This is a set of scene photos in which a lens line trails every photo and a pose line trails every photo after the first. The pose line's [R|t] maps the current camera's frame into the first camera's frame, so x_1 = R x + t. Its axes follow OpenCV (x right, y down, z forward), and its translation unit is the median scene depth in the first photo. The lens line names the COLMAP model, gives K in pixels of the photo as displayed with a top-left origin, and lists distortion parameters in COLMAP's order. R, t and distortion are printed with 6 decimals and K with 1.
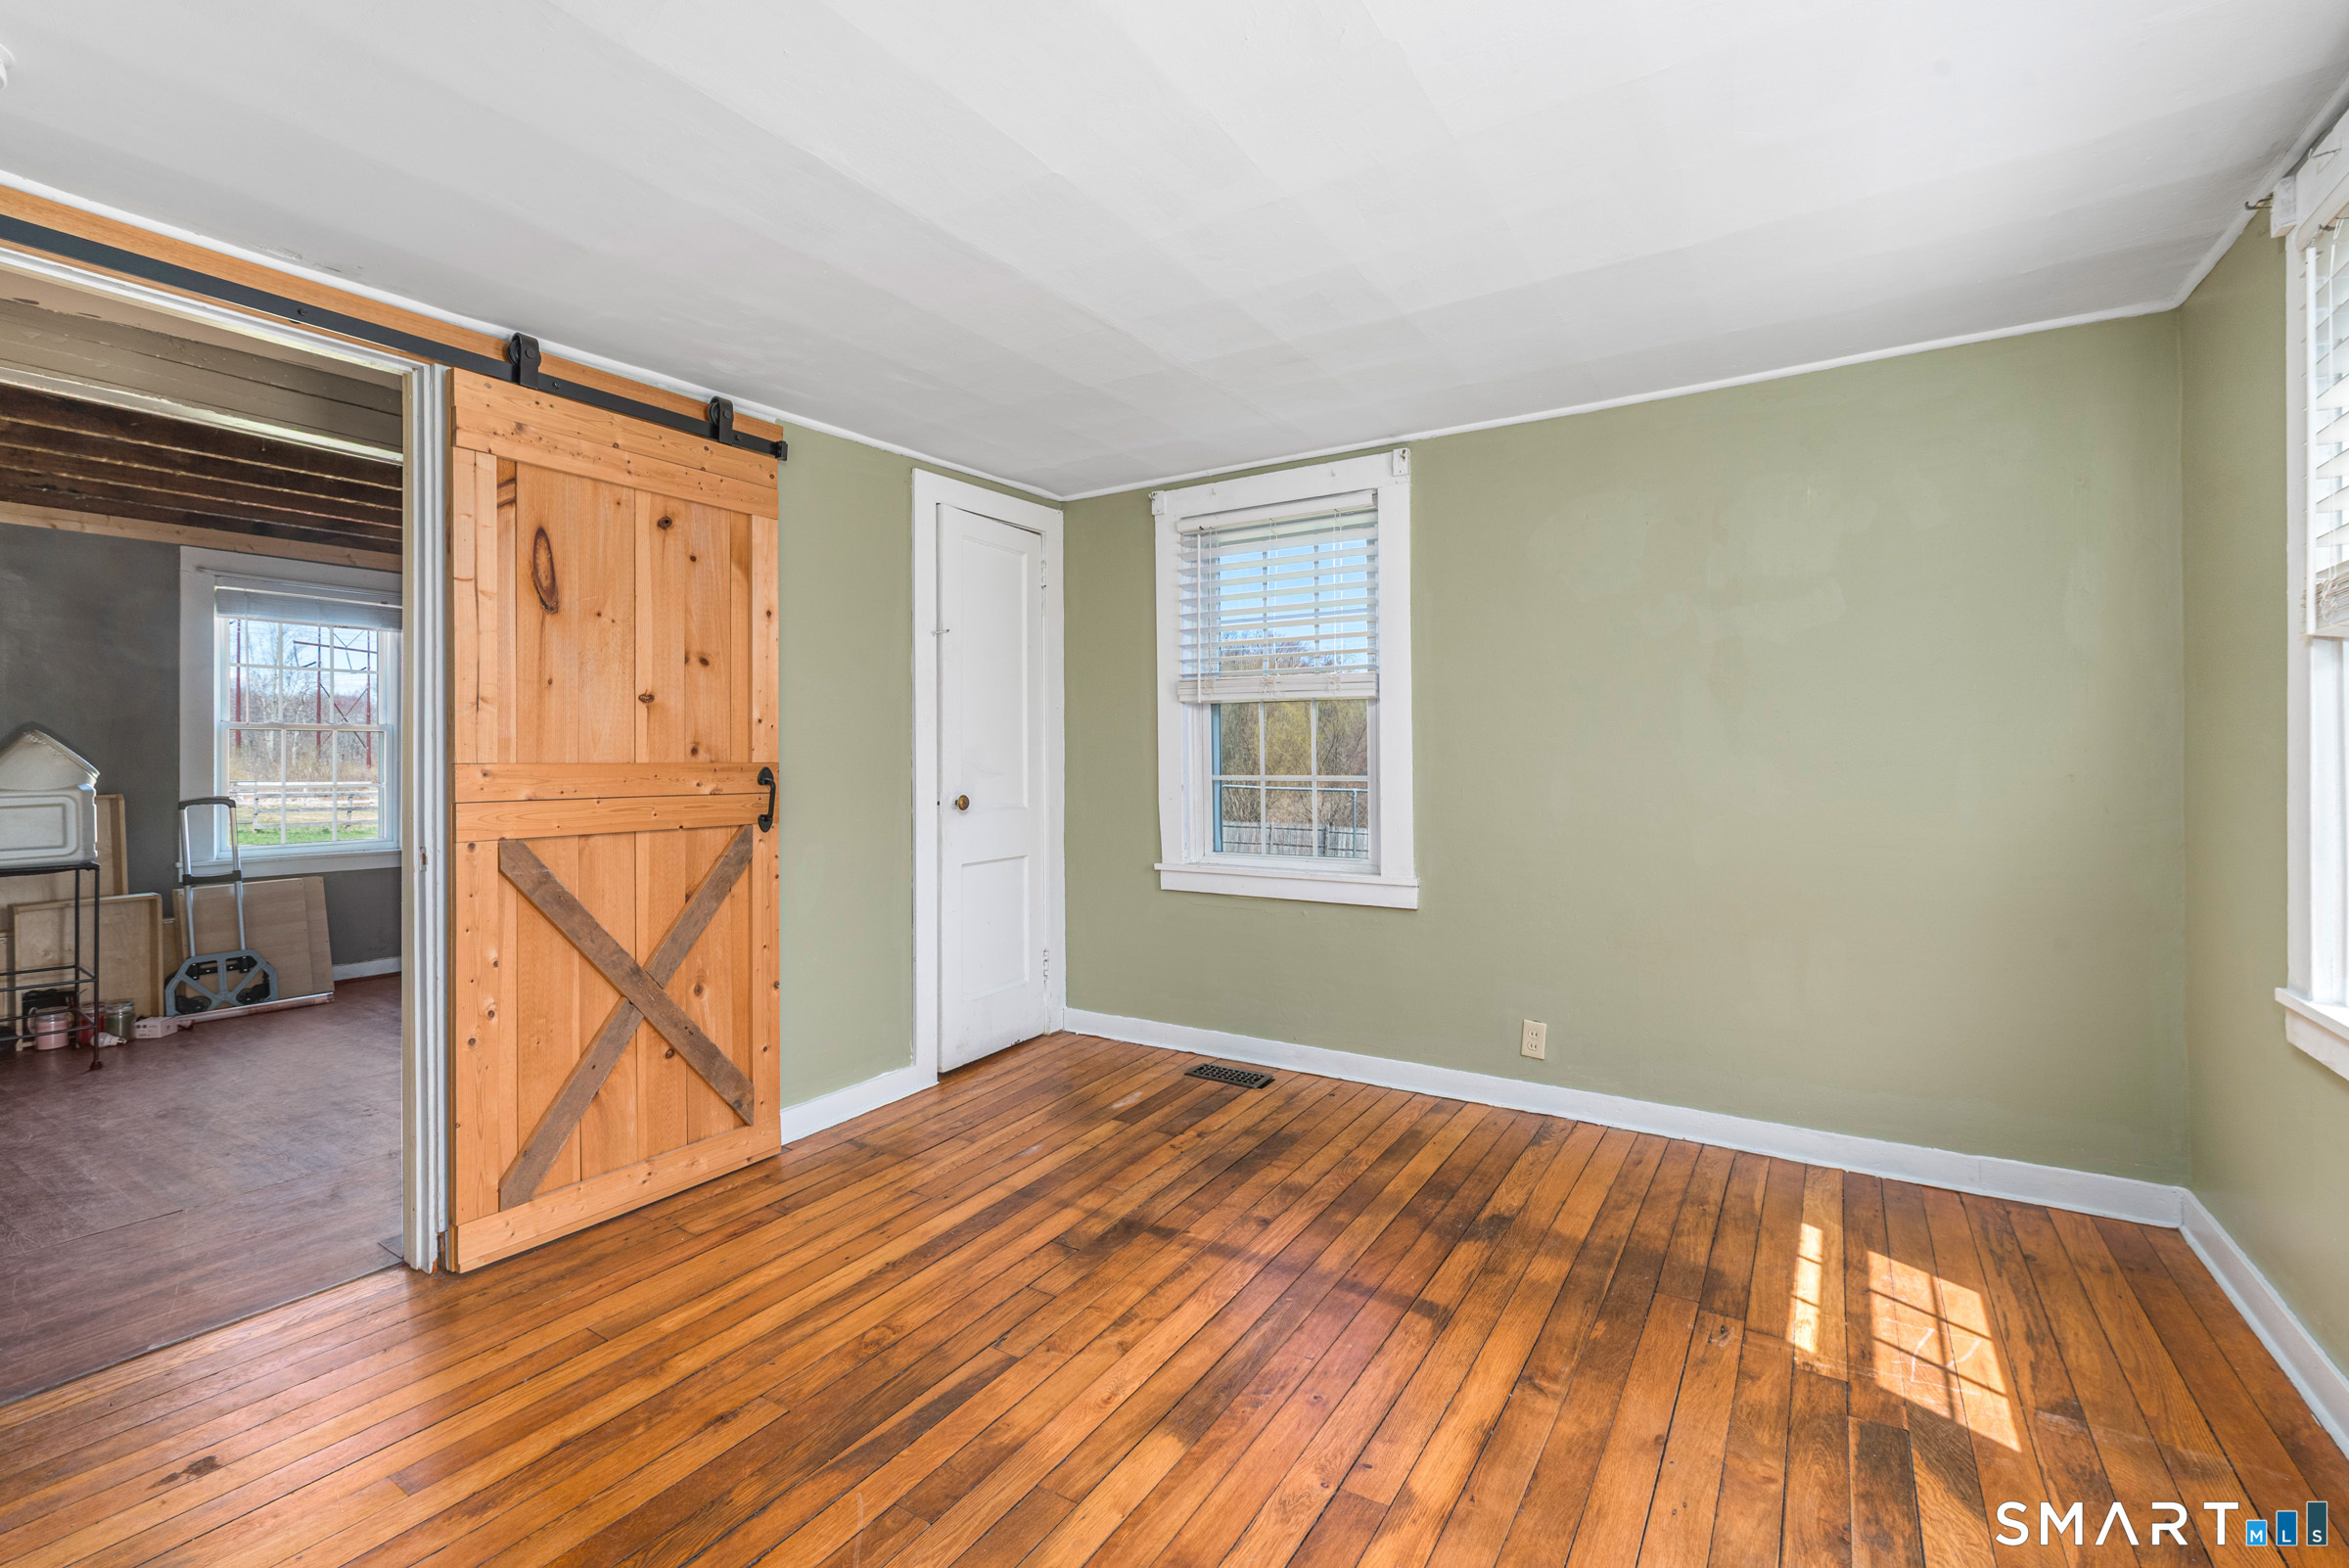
lens RADIAL K [[1022.6, 0, 1166.2], [0, 1022.6, 784.7], [0, 0, 1]] dist [-0.000379, -0.000371]
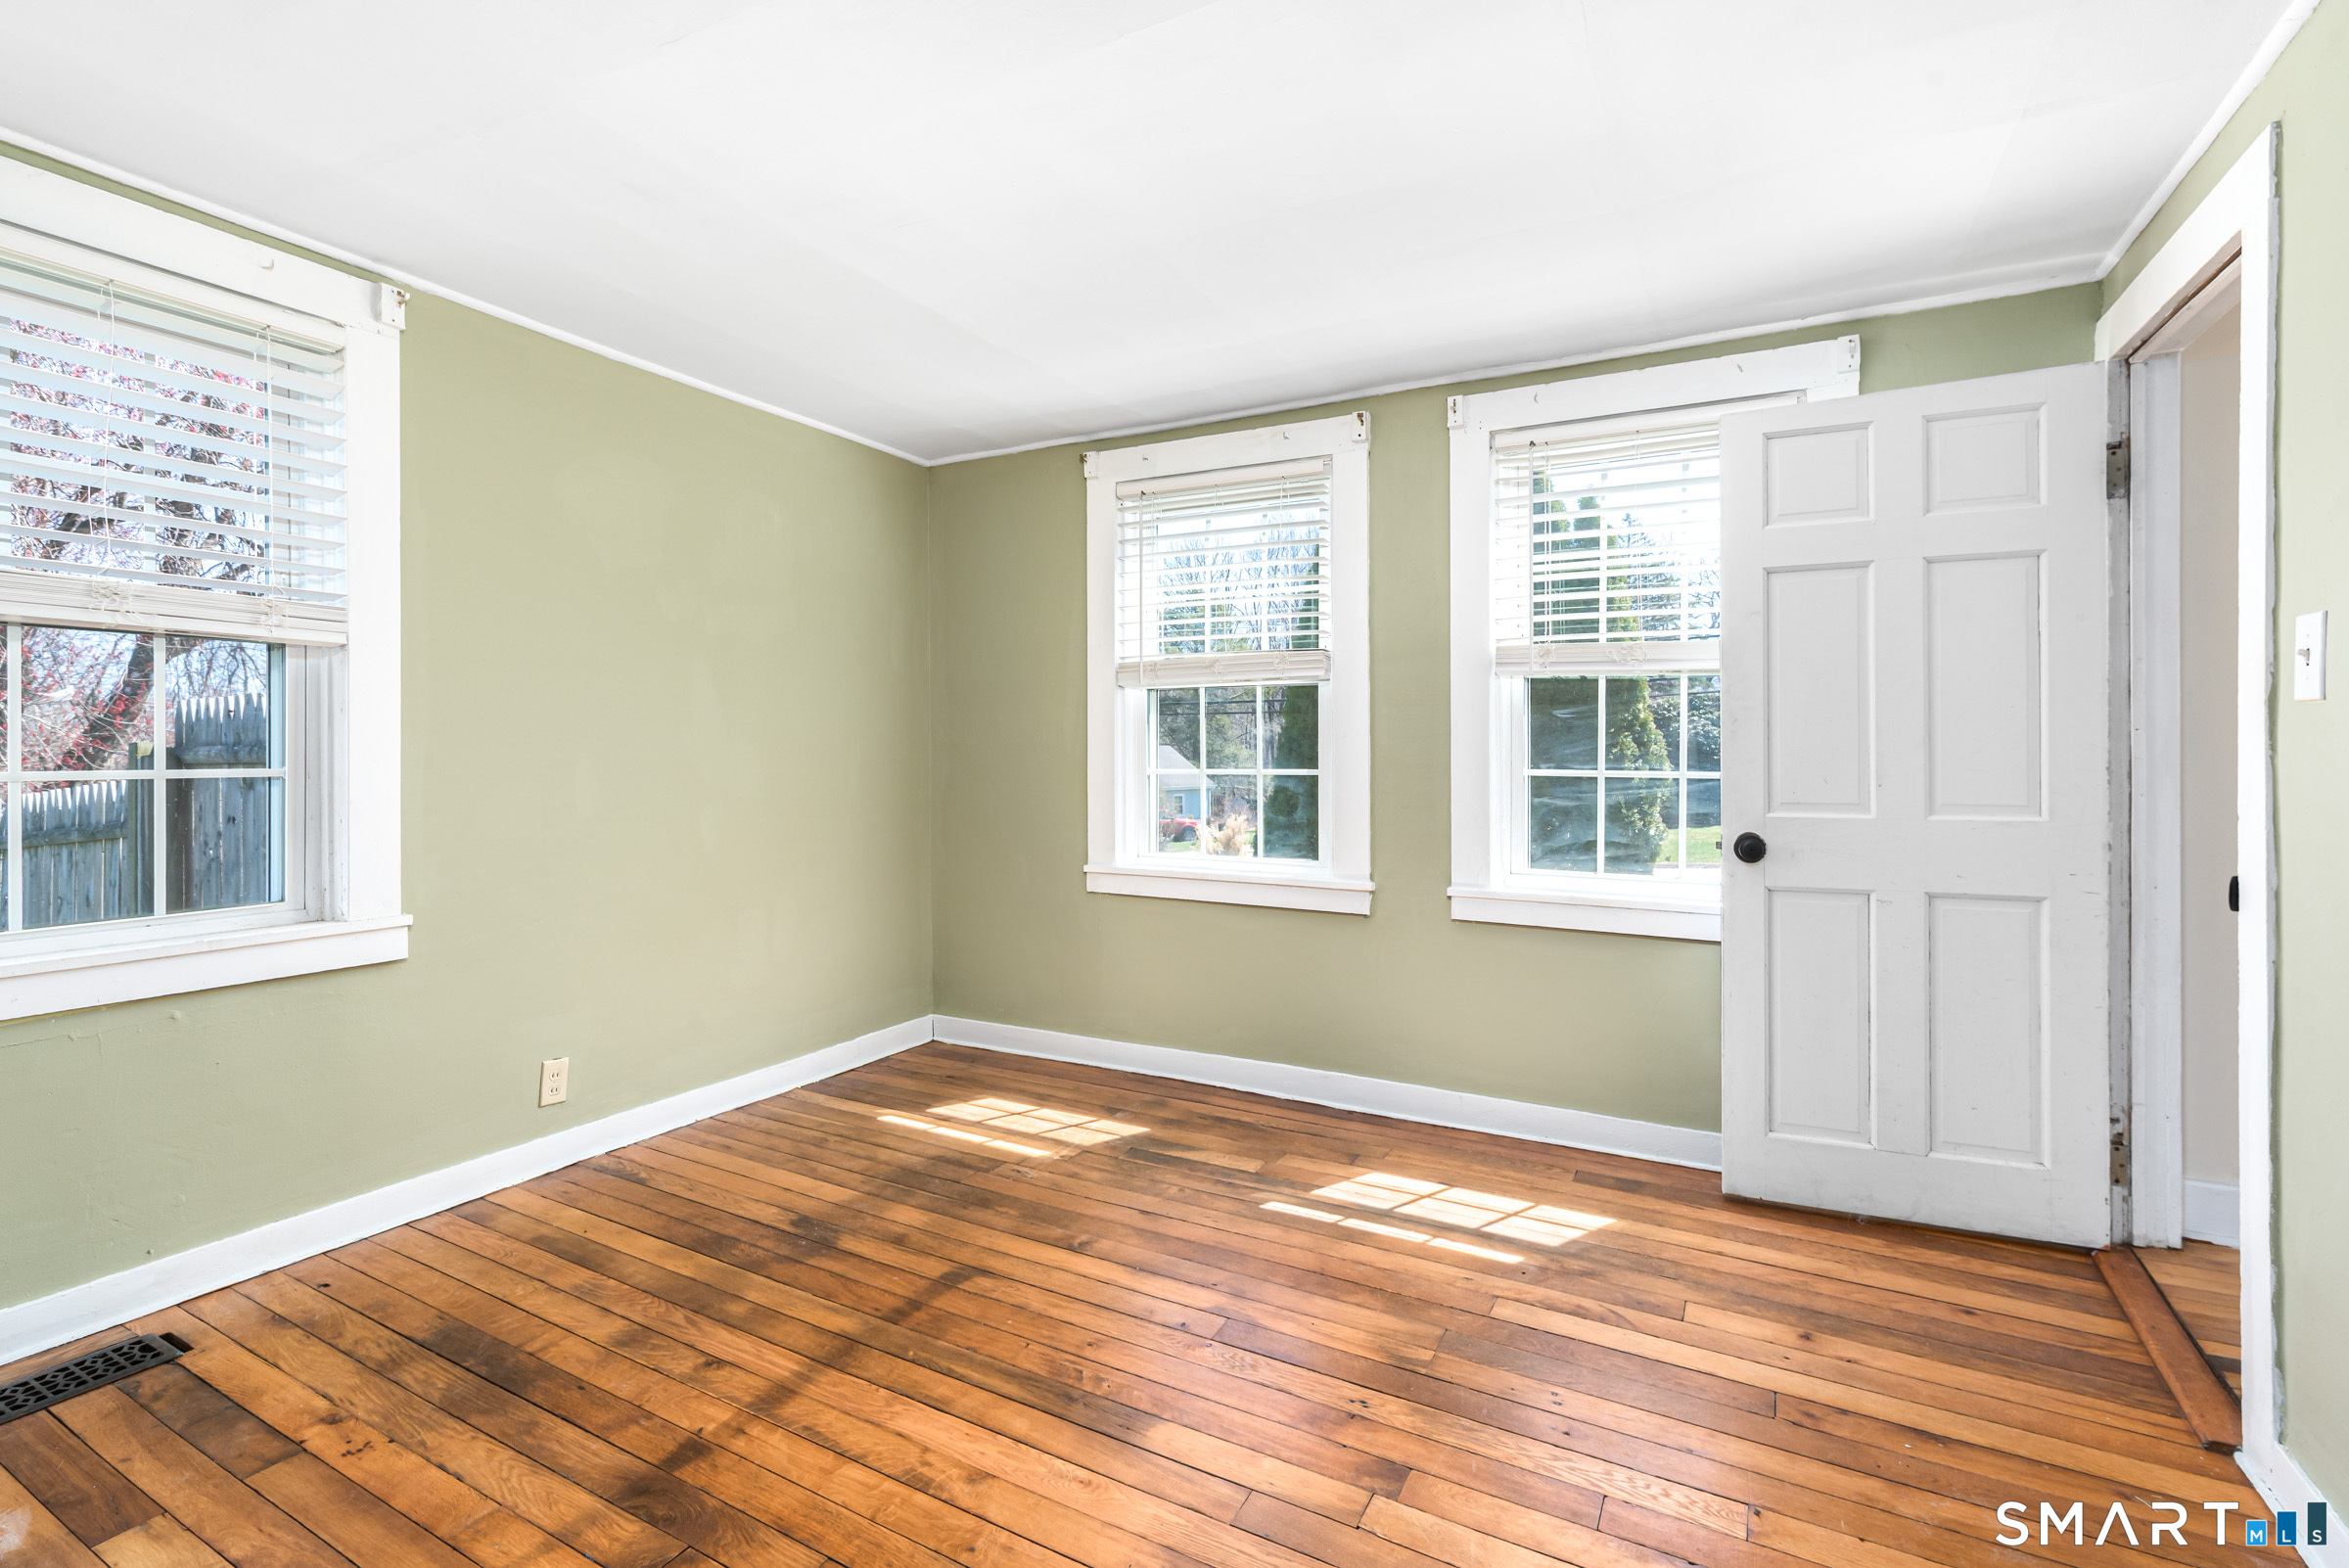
lens RADIAL K [[1081.0, 0, 1148.7], [0, 1081.0, 770.5], [0, 0, 1]] dist [0.004544, 0.000529]
pose [[-0.061914, -0.011341, 0.998017, -0.691840], [0.024712, 0.999611, 0.012892, -0.005409], [-0.997776, 0.025461, -0.061610, 0.709361]]
